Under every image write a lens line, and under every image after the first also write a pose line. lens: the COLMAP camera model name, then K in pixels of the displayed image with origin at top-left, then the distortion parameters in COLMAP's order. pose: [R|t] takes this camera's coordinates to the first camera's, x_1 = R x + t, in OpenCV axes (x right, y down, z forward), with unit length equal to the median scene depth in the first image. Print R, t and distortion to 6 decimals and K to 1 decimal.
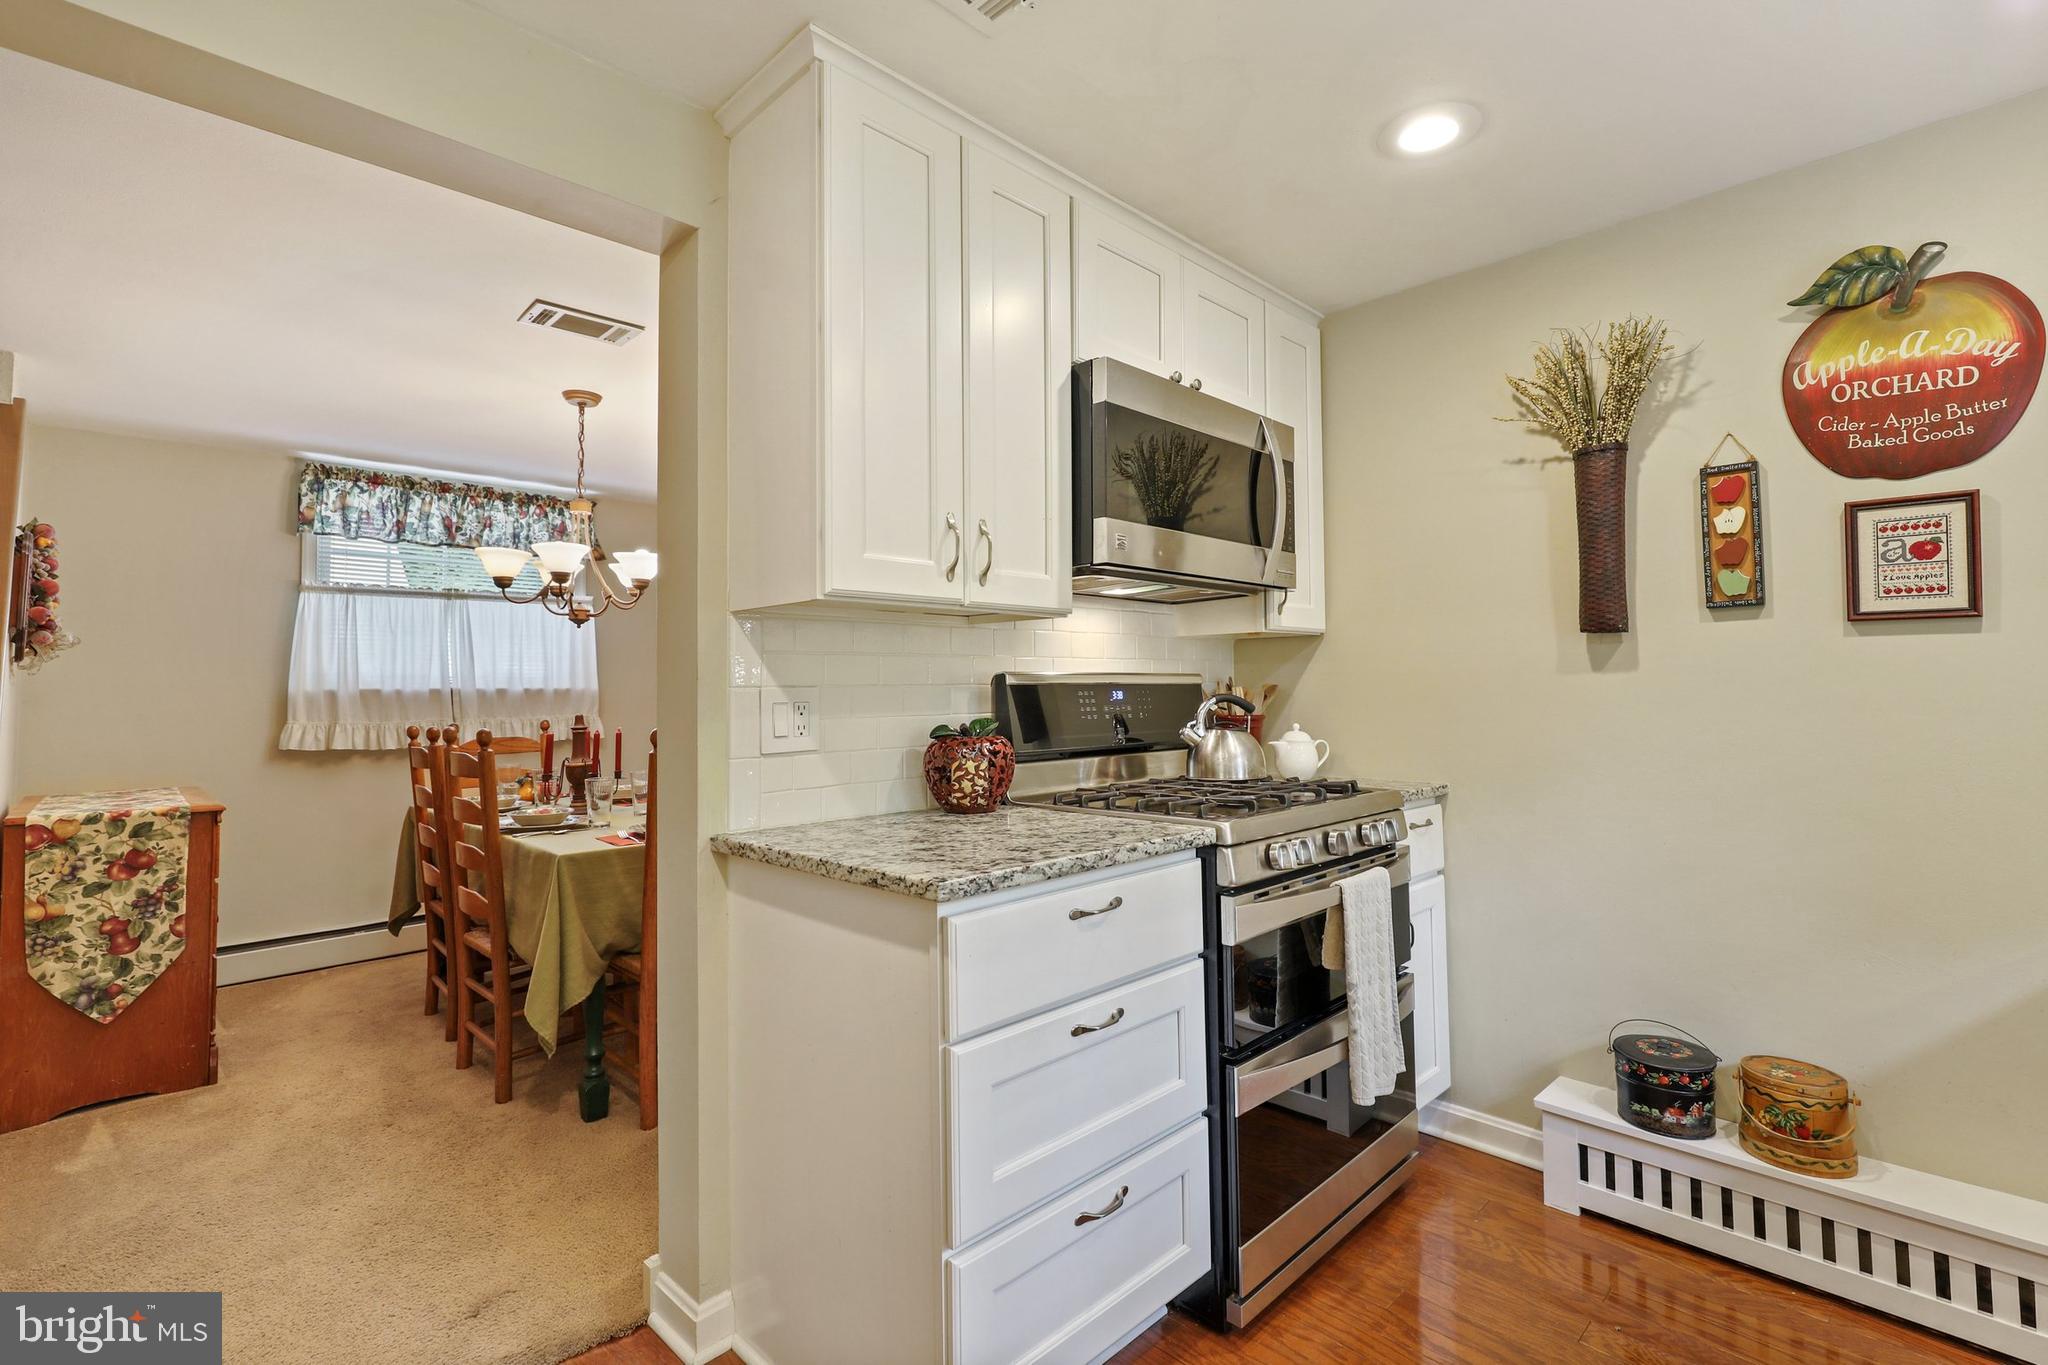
lens RADIAL K [[931.9, 0, 1031.9], [0, 931.9, 654.9], [0, 0, 1]] dist [0.006862, -0.000399]
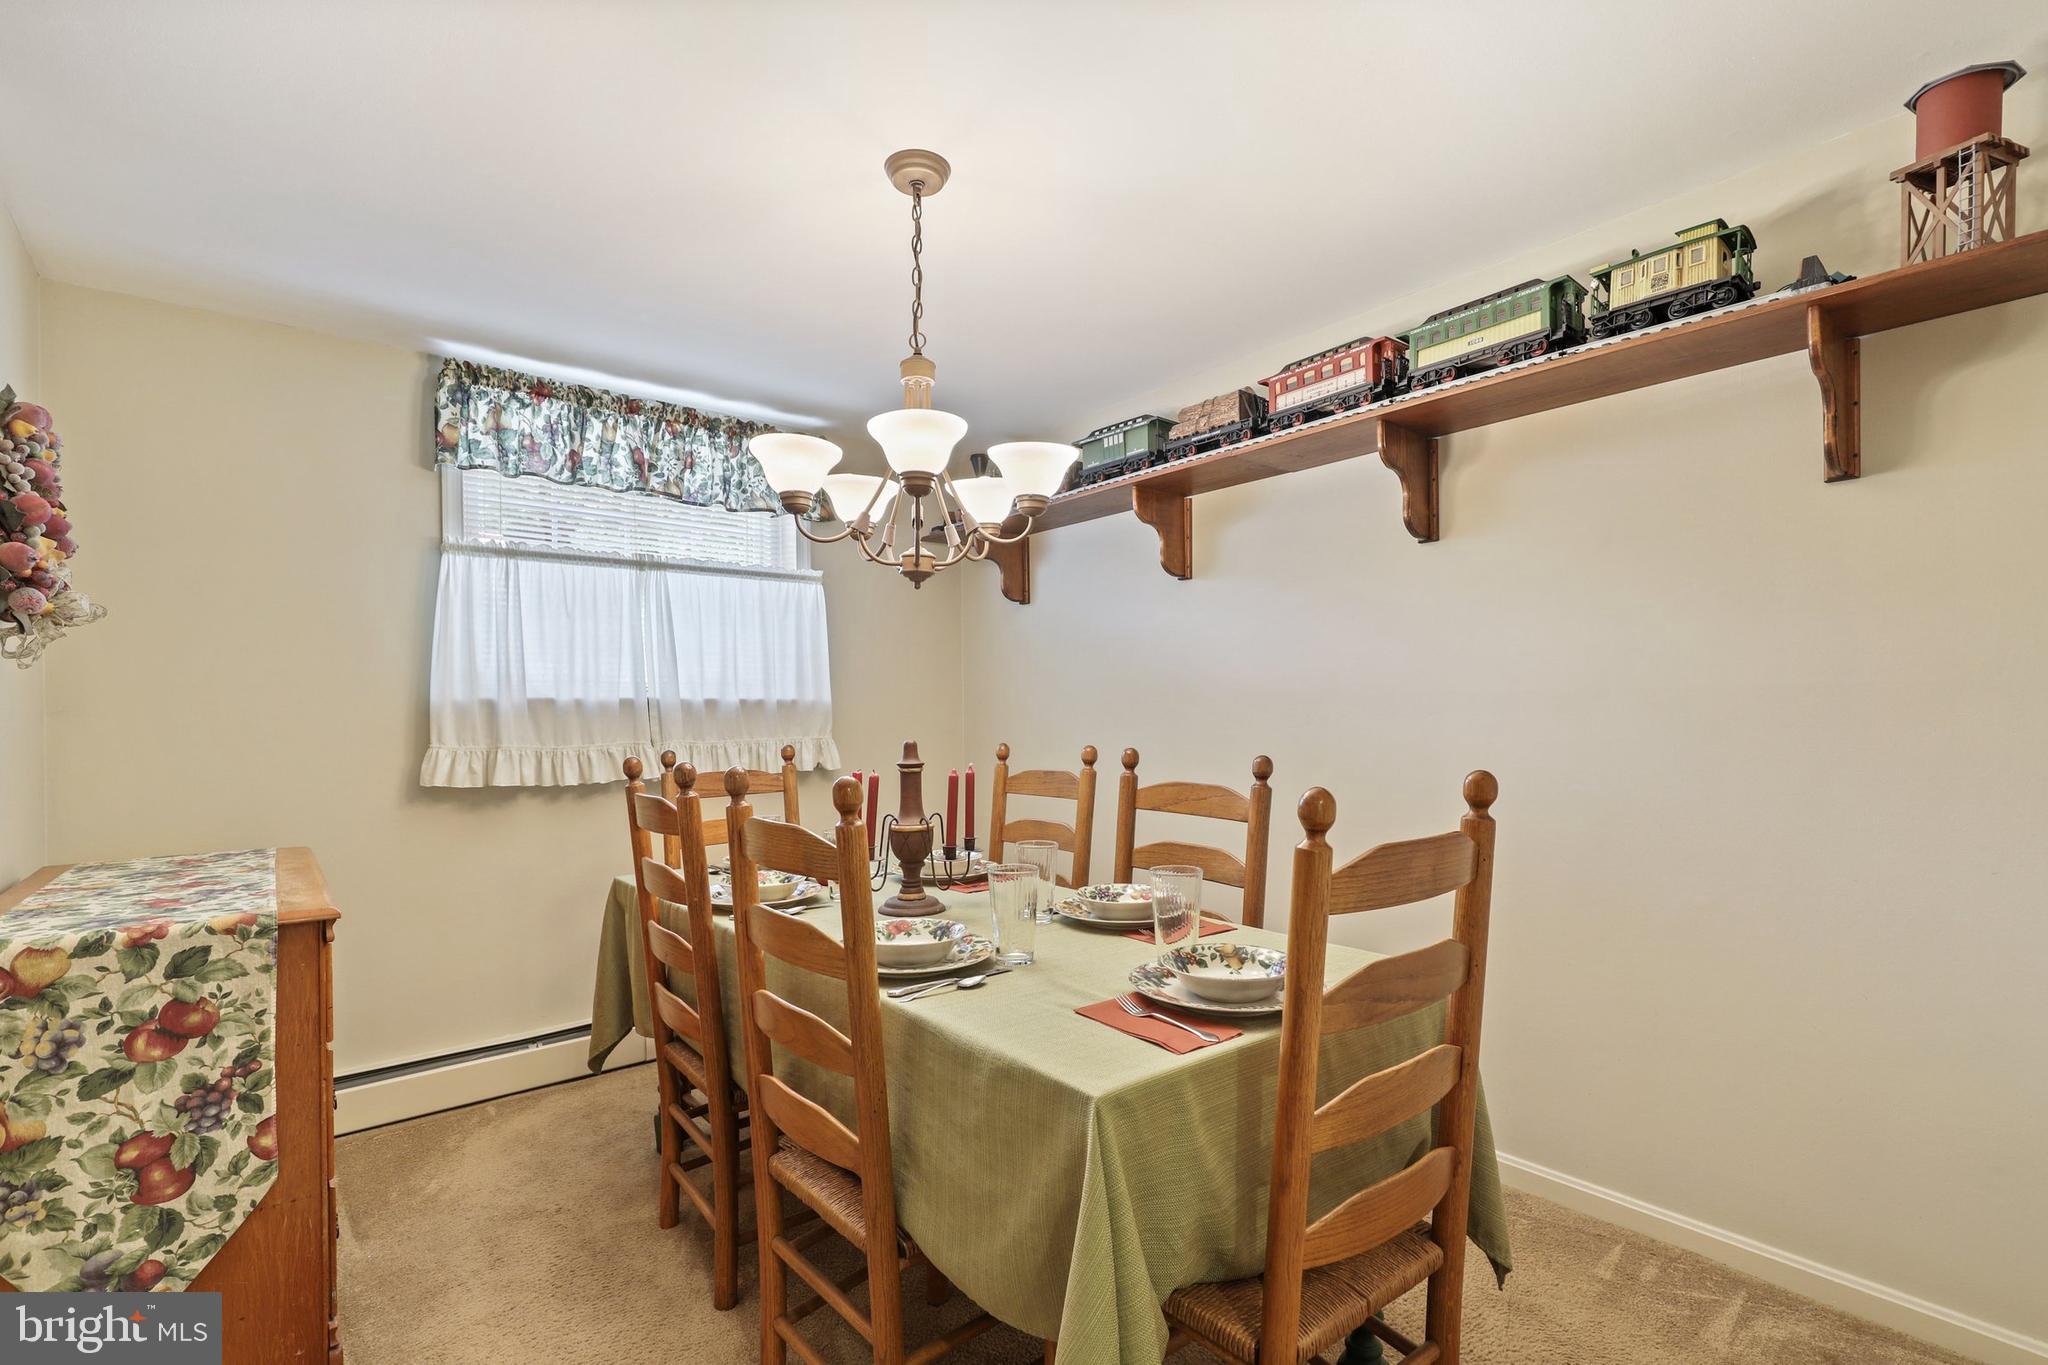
lens RADIAL K [[931.9, 0, 1035.3], [0, 931.9, 719.0], [0, 0, 1]] dist [0.006862, -0.000399]
pose [[0.996455, 0.006074, -0.083904, -0.294451], [-0.001899, 0.998760, 0.049747, 0.017482], [0.084102, -0.049412, 0.995231, 0.354185]]
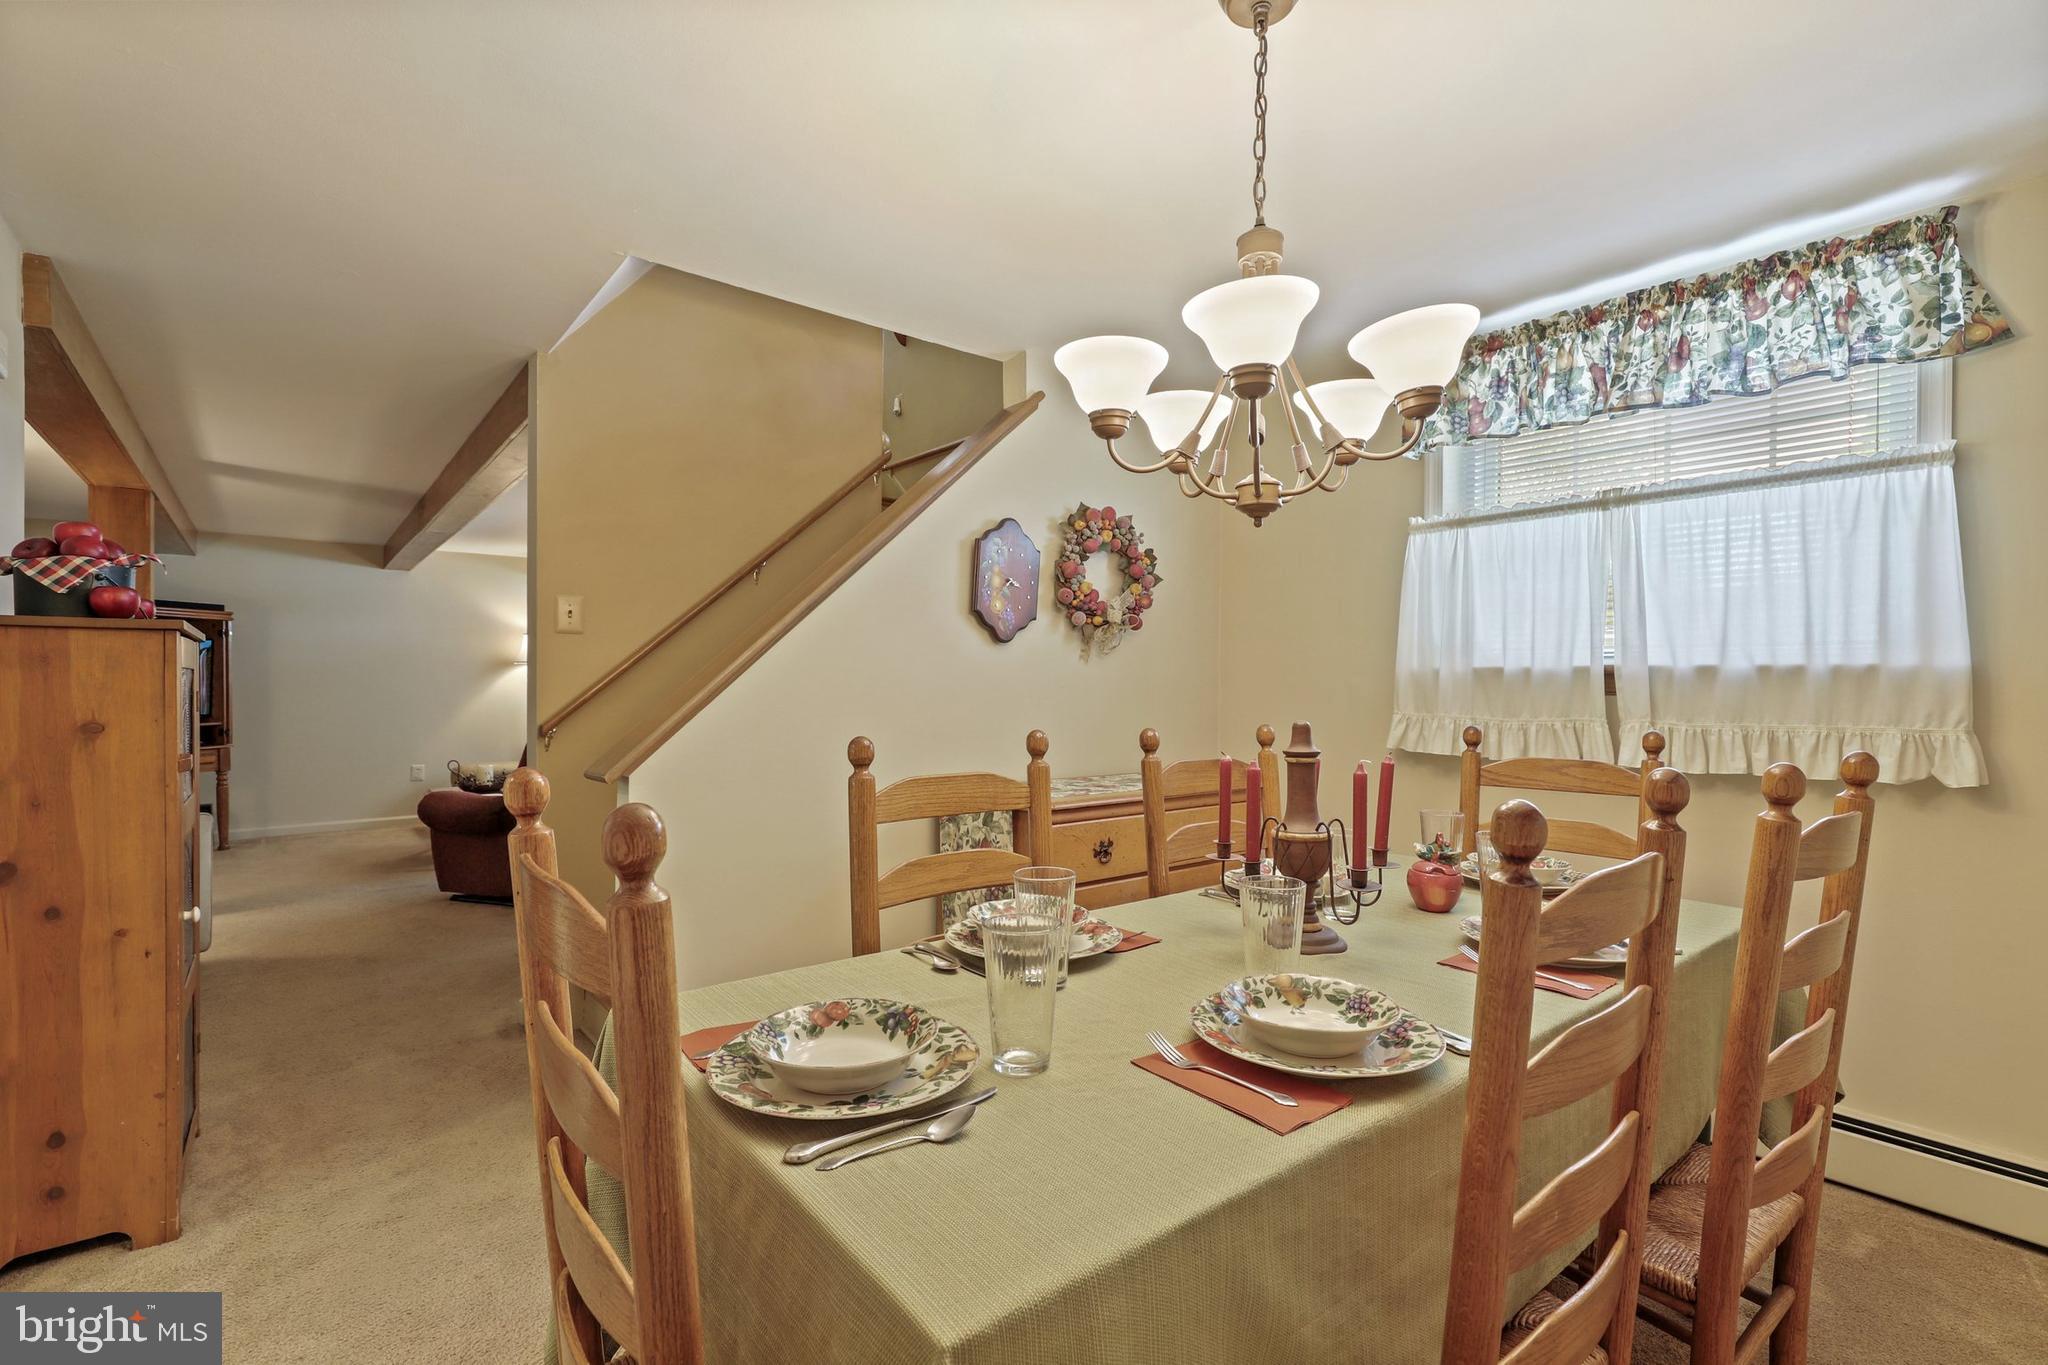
lens RADIAL K [[931.9, 0, 1026.7], [0, 931.9, 685.0], [0, 0, 1]] dist [0.006862, -0.000399]
pose [[-0.089451, 0.015447, -0.995871, -0.025141], [0.036632, 0.999254, 0.012209, 0.029813], [0.995317, -0.035389, -0.089950, 0.749596]]
